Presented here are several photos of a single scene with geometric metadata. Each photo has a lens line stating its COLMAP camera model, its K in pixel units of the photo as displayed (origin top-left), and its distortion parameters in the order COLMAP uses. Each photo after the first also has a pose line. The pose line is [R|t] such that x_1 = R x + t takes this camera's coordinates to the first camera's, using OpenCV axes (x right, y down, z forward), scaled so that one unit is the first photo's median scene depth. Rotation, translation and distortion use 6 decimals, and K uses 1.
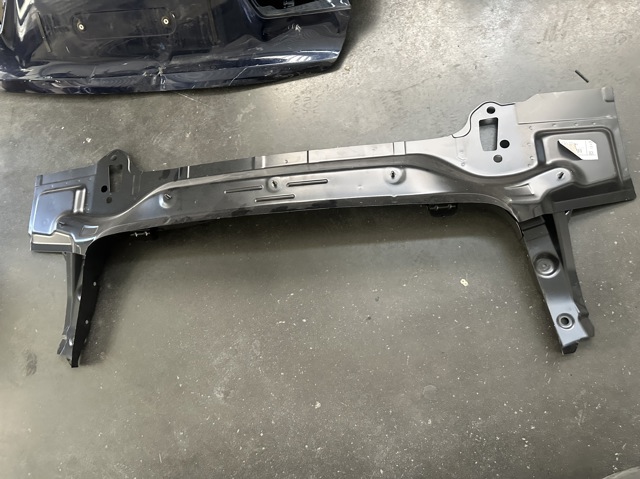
lens RADIAL K [[455.9, 0, 320.0], [0, 455.9, 239.5], [0, 0, 1]] dist [-0.096388, 0.040799]
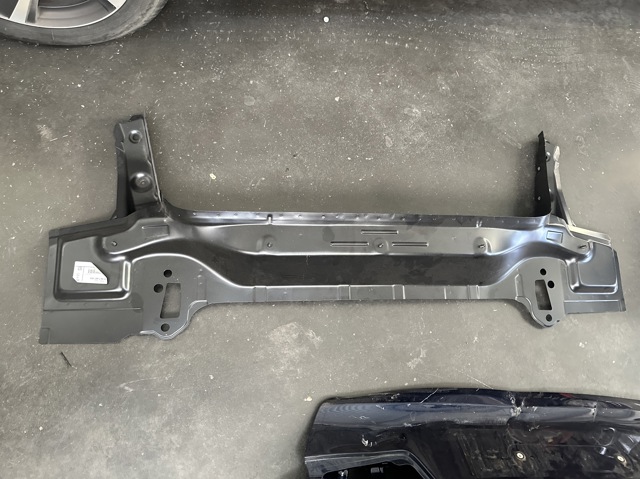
lens RADIAL K [[455.9, 0, 320.0], [0, 455.9, 239.5], [0, 0, 1]] dist [-0.096388, 0.040799]
pose [[-0.999369, 0.011989, 0.033421, 0.005555], [0.004725, -0.887994, 0.459831, -0.578254], [0.035191, 0.459699, 0.887377, 0.046442]]
